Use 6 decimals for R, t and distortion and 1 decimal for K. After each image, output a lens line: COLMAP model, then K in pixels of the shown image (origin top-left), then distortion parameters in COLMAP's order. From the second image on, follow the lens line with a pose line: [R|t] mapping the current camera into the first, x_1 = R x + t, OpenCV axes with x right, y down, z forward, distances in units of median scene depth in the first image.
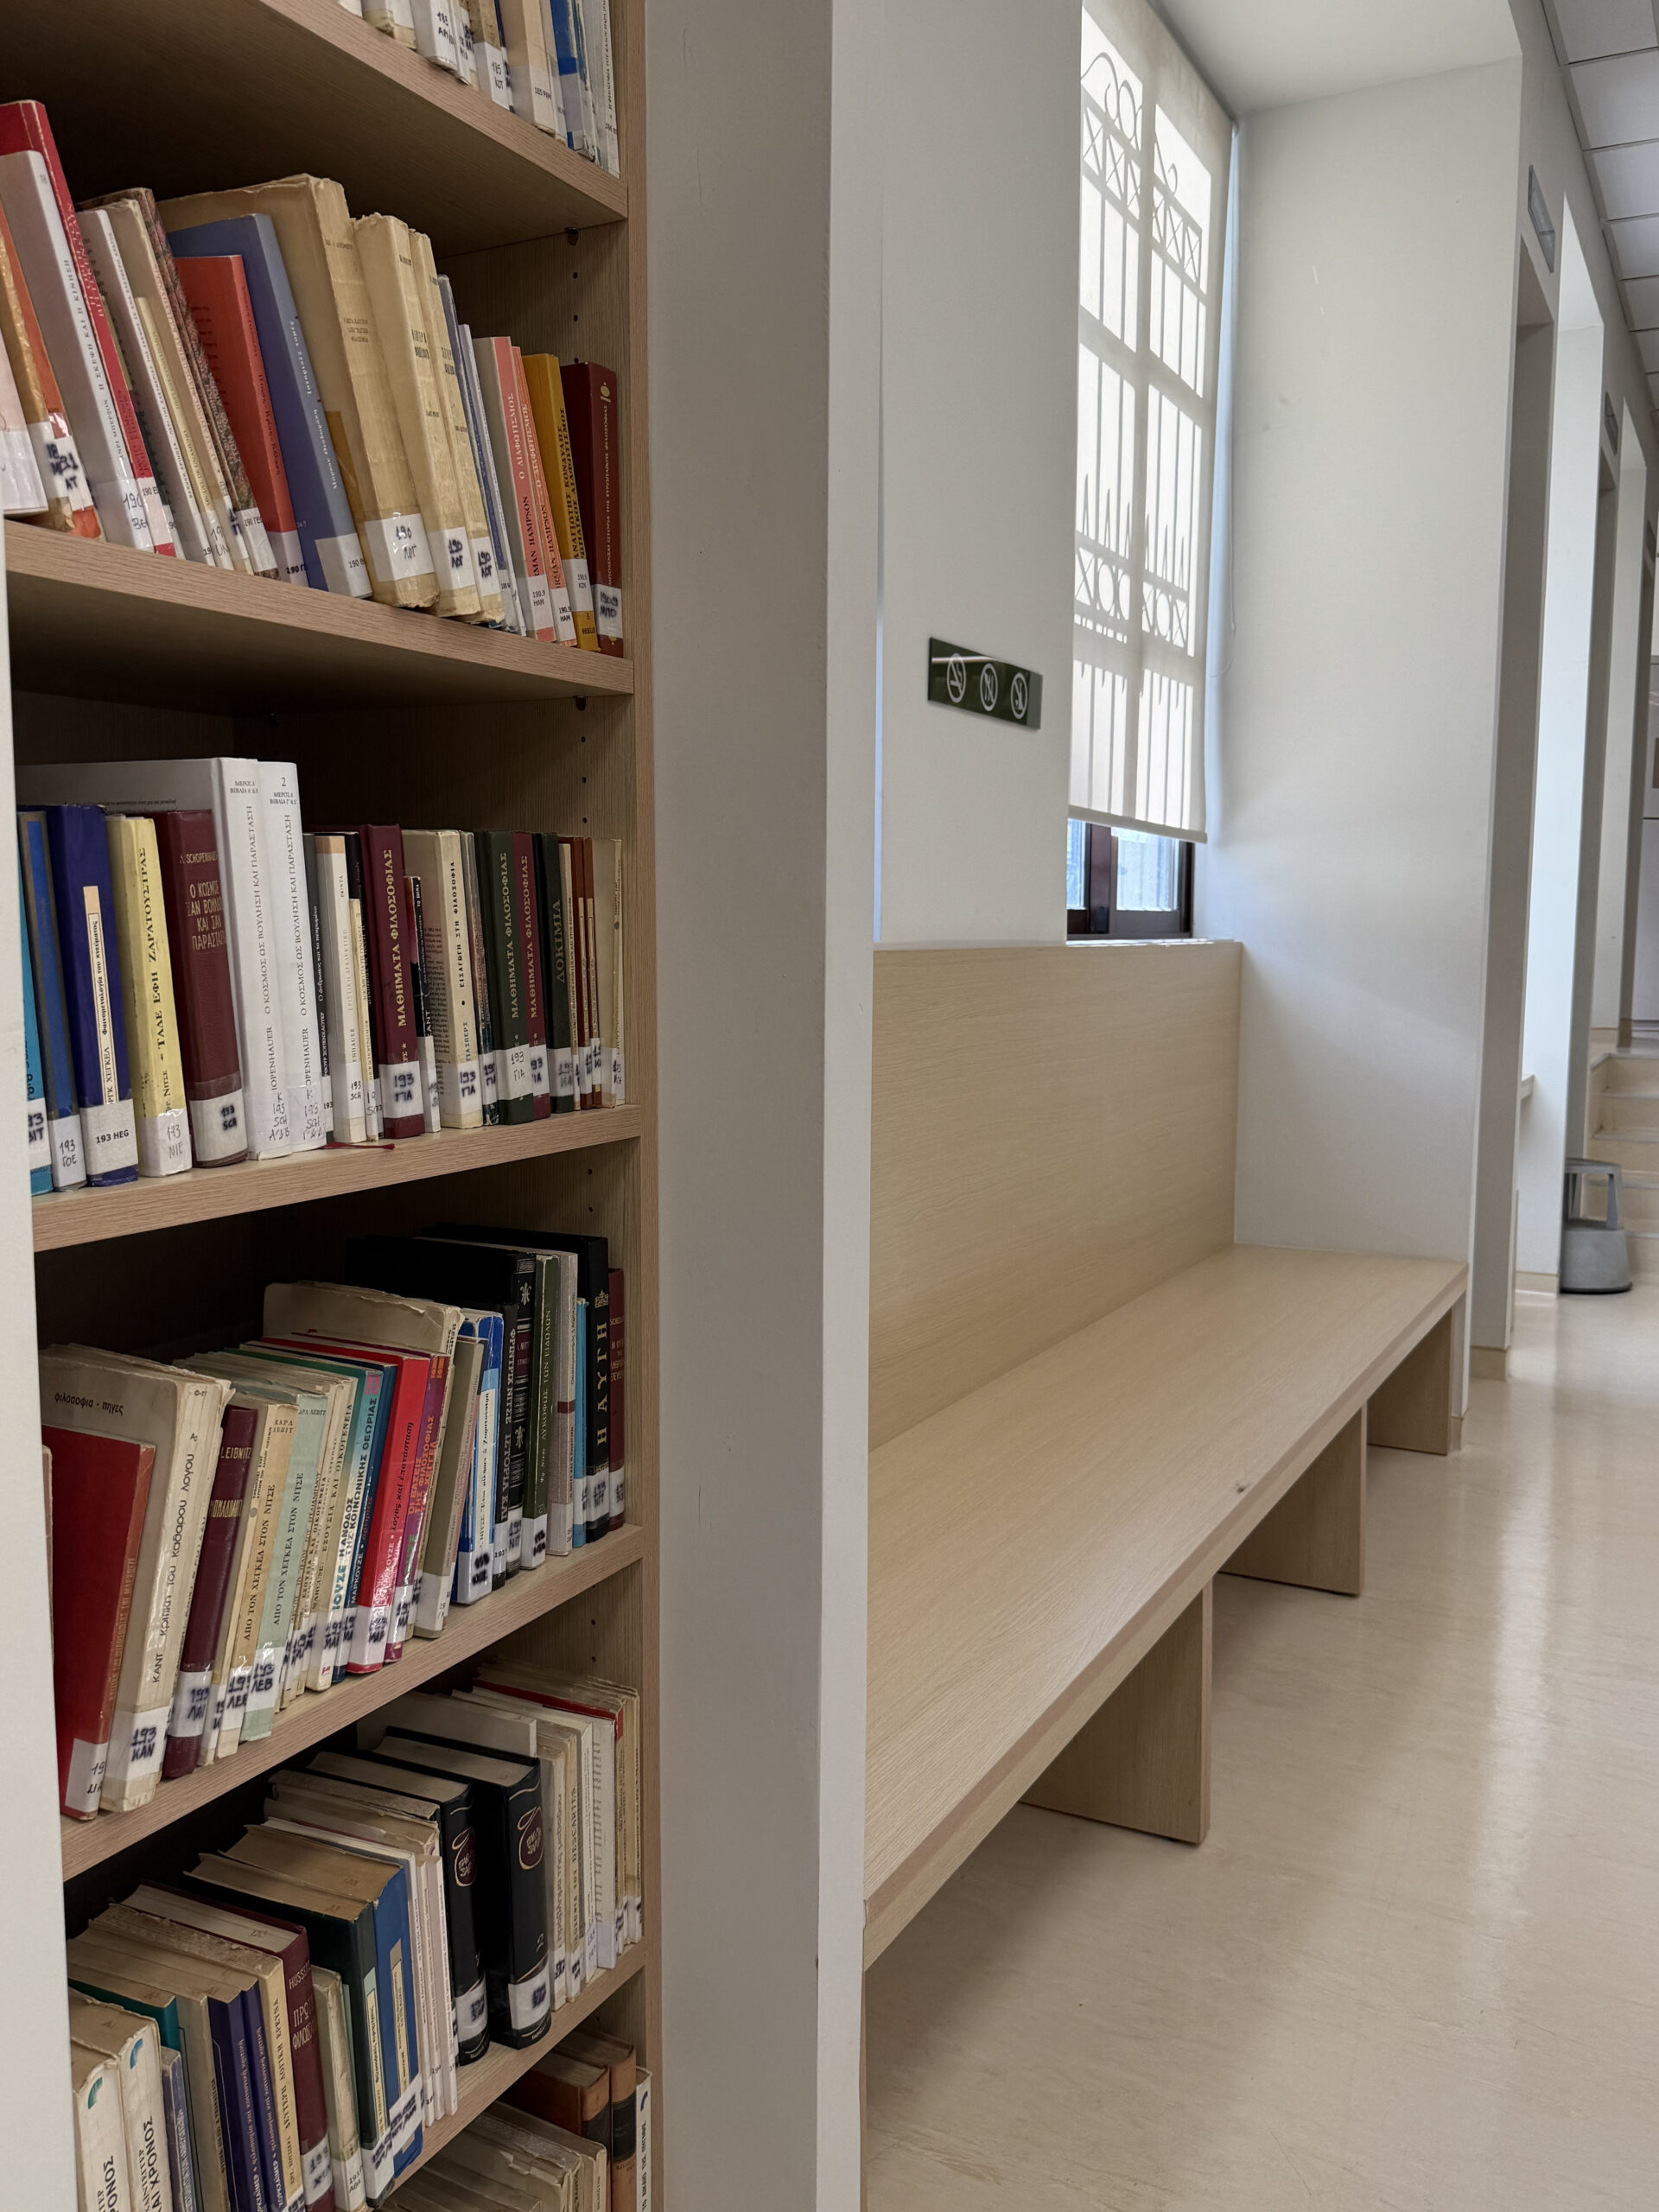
lens RADIAL K [[1752.8, 0, 829.5], [0, 1752.8, 1106.0], [0, 0, 1]] dist [0.121983, -0.230433]
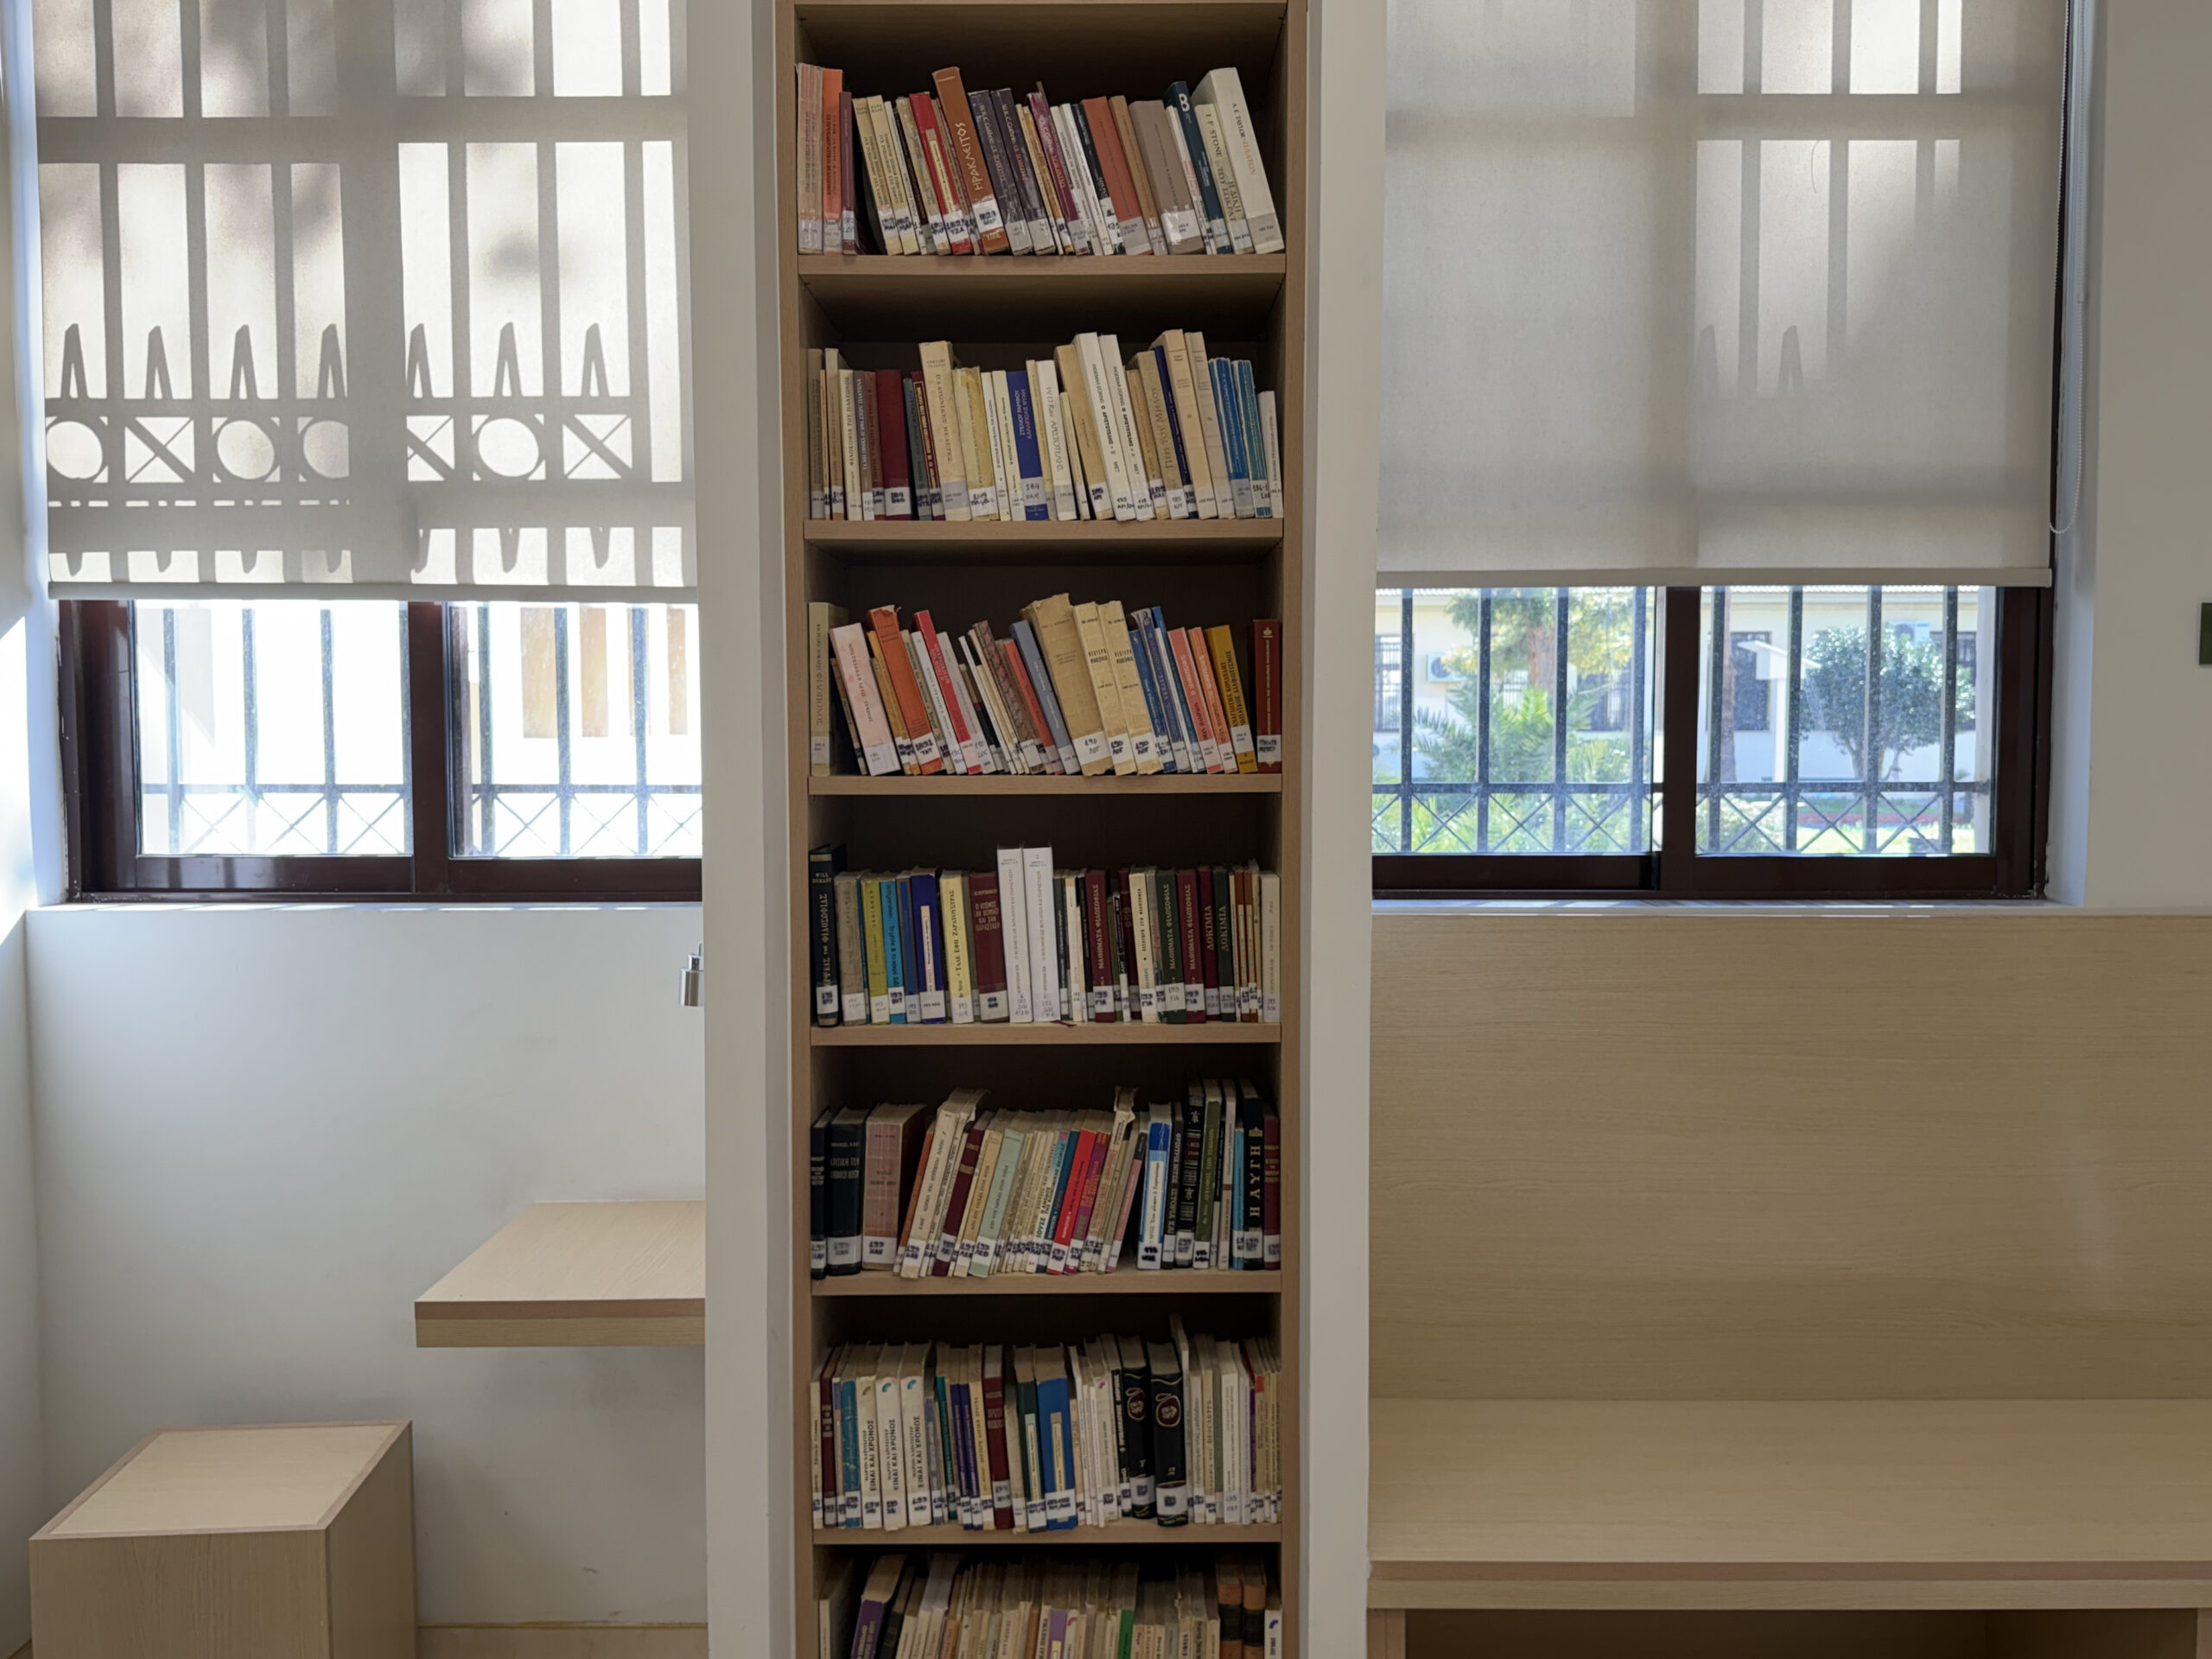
lens RADIAL K [[1752.8, 0, 1106.0], [0, 1752.8, 829.5], [0, 0, 1]] dist [0.121983, -0.230433]
pose [[0.499238, 0.041406, -0.865475, 1.463516], [-0.091109, 0.995829, -0.004913, -0.188878], [0.861662, 0.081305, 0.500928, -0.035740]]
